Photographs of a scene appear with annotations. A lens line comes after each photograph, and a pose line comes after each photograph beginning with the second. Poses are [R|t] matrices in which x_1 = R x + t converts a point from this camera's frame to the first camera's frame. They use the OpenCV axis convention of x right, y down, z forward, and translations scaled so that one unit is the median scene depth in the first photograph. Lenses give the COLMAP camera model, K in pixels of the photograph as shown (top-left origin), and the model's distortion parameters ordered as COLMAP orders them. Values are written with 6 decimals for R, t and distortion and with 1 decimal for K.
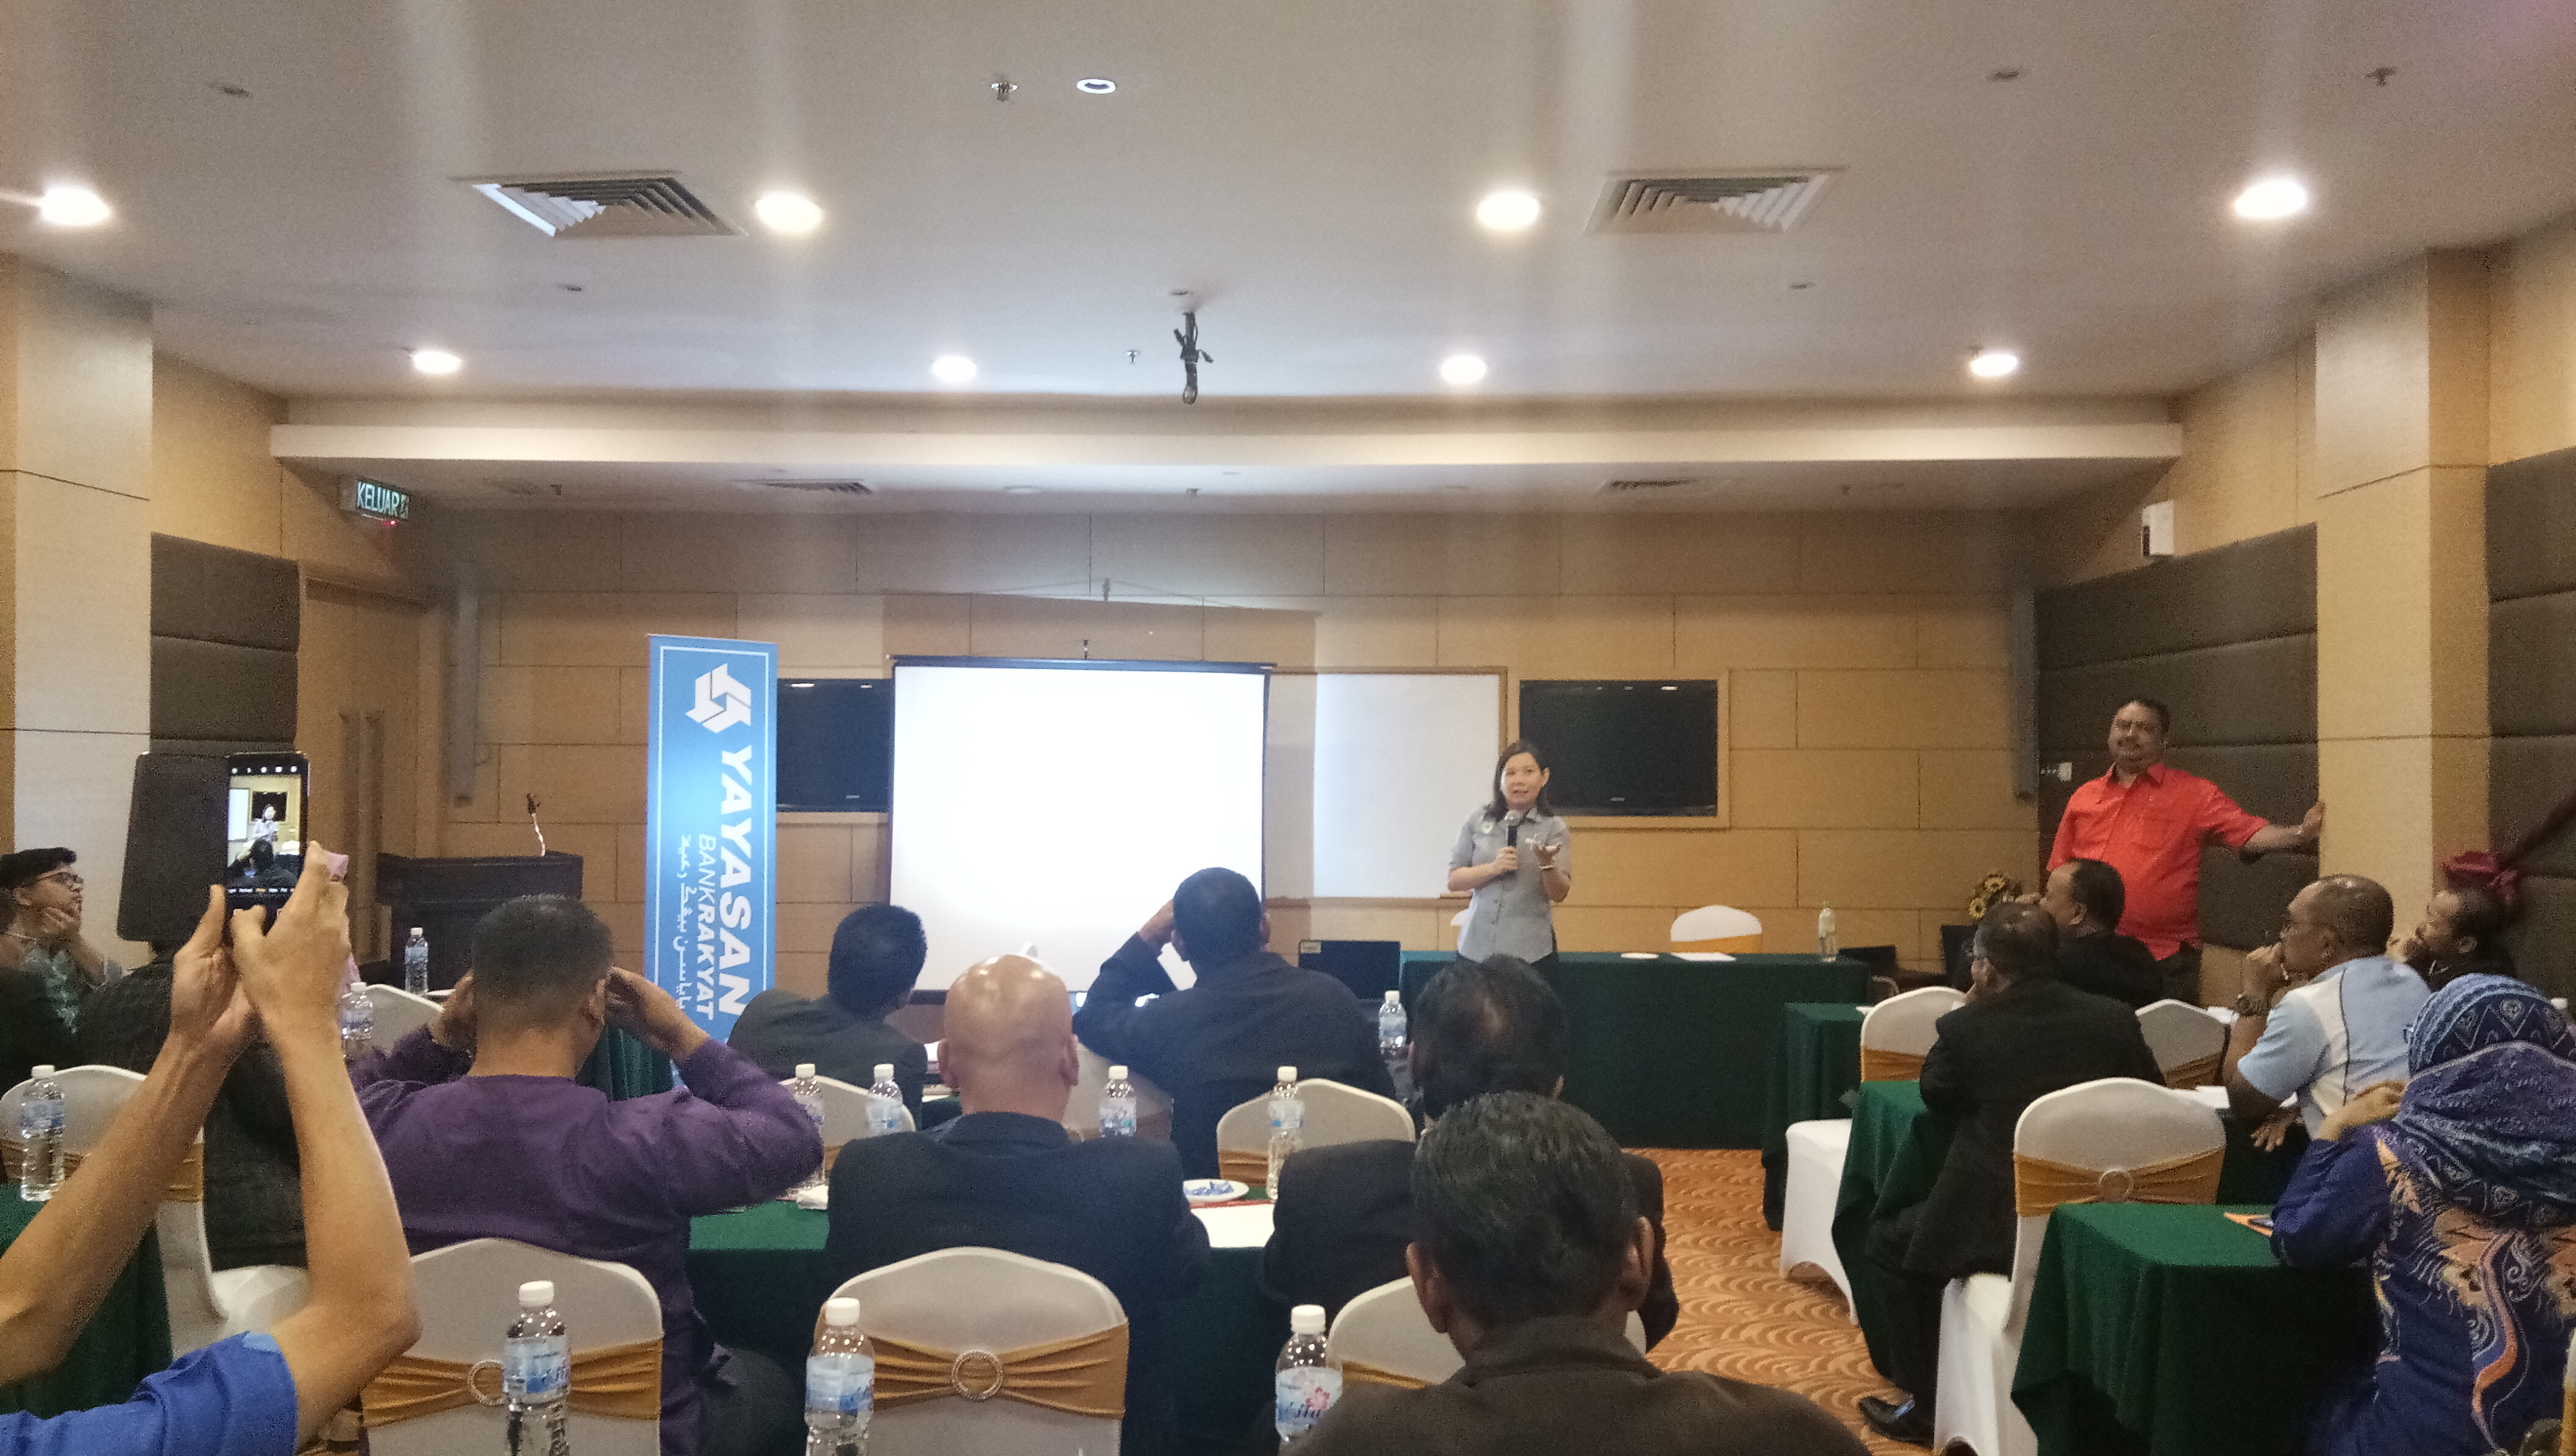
lens RADIAL K [[1995.5, 0, 1256.9], [0, 1995.5, 719.9], [0, 0, 1]] dist [0.080111, -0.111855]
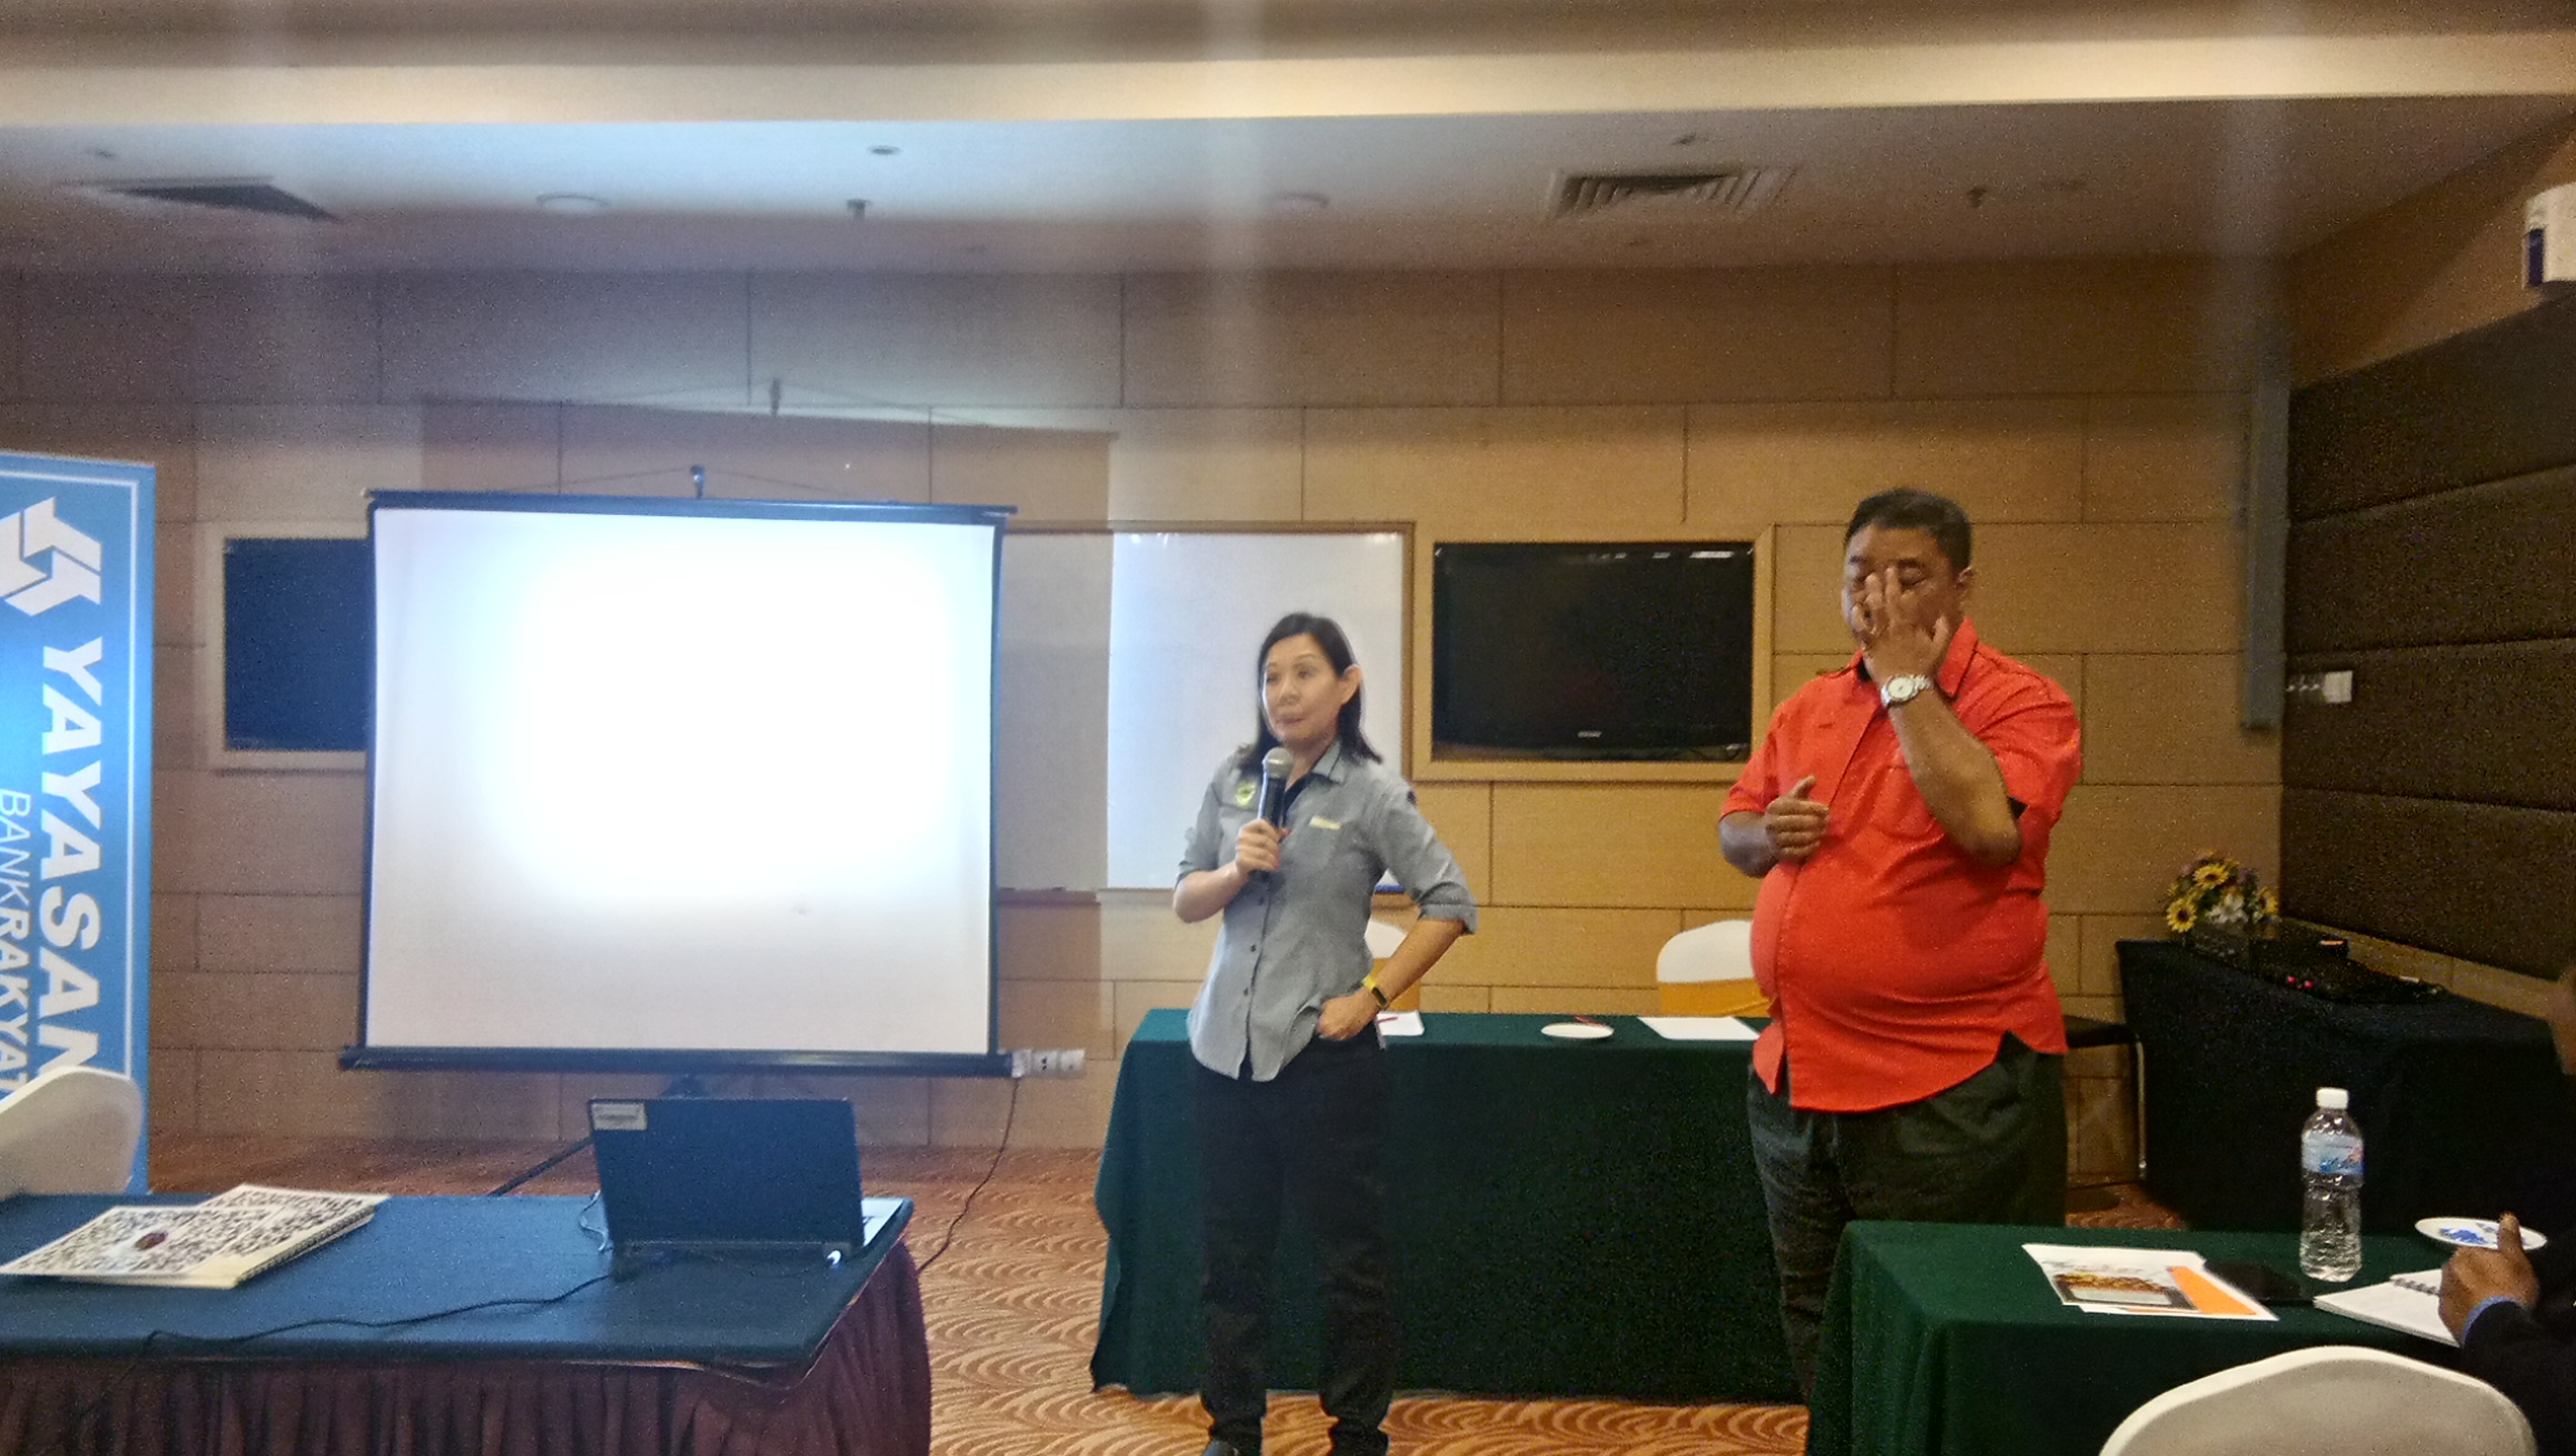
lens RADIAL K [[1995.5, 0, 1263.5], [0, 1995.5, 749.2], [0, 0, 1]] dist [0.080111, -0.111855]
pose [[0.999467, 0.002939, -0.032527, 0.110430], [-0.001360, 0.998824, 0.048456, 0.016234], [0.032631, -0.048386, 0.998296, 0.418944]]
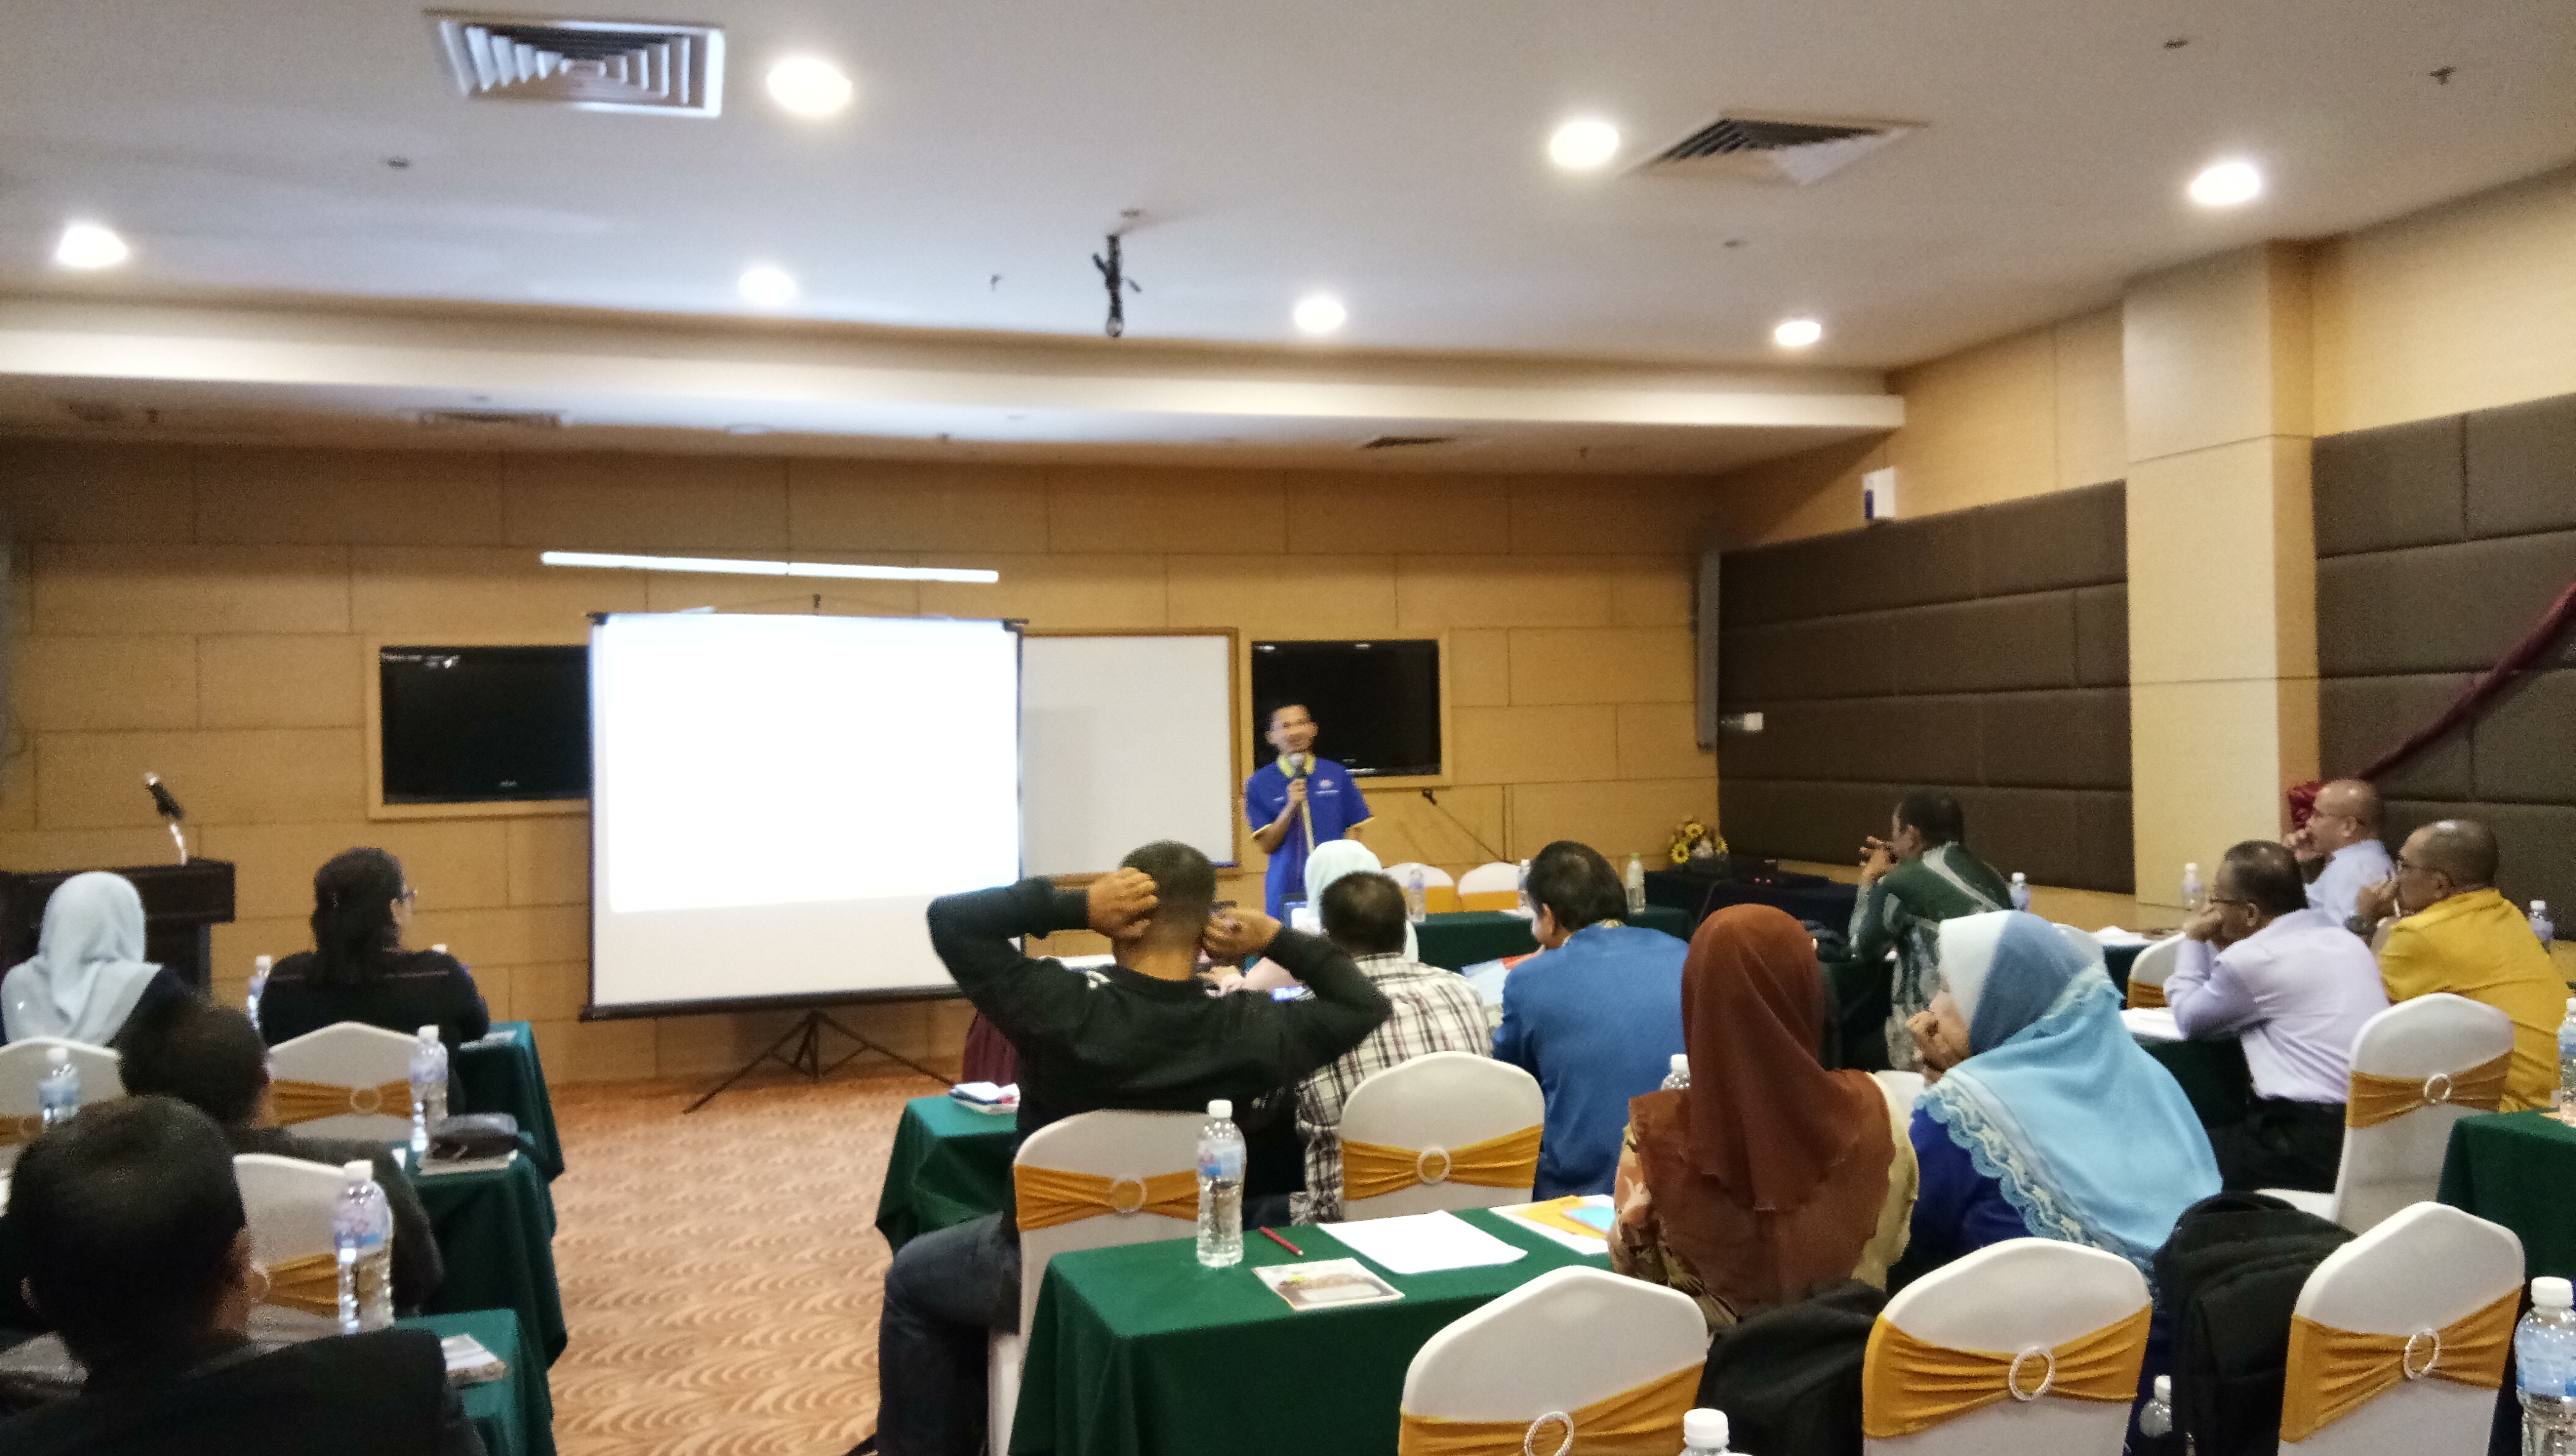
lens RADIAL K [[1995.5, 0, 1276.3], [0, 1995.5, 743.6], [0, 0, 1]] dist [0.080111, -0.111855]
pose [[0.945629, -0.025946, 0.324210, -0.196059], [0.016822, 0.999380, 0.030915, -0.000102], [-0.324812, -0.023780, 0.945480, 0.082109]]
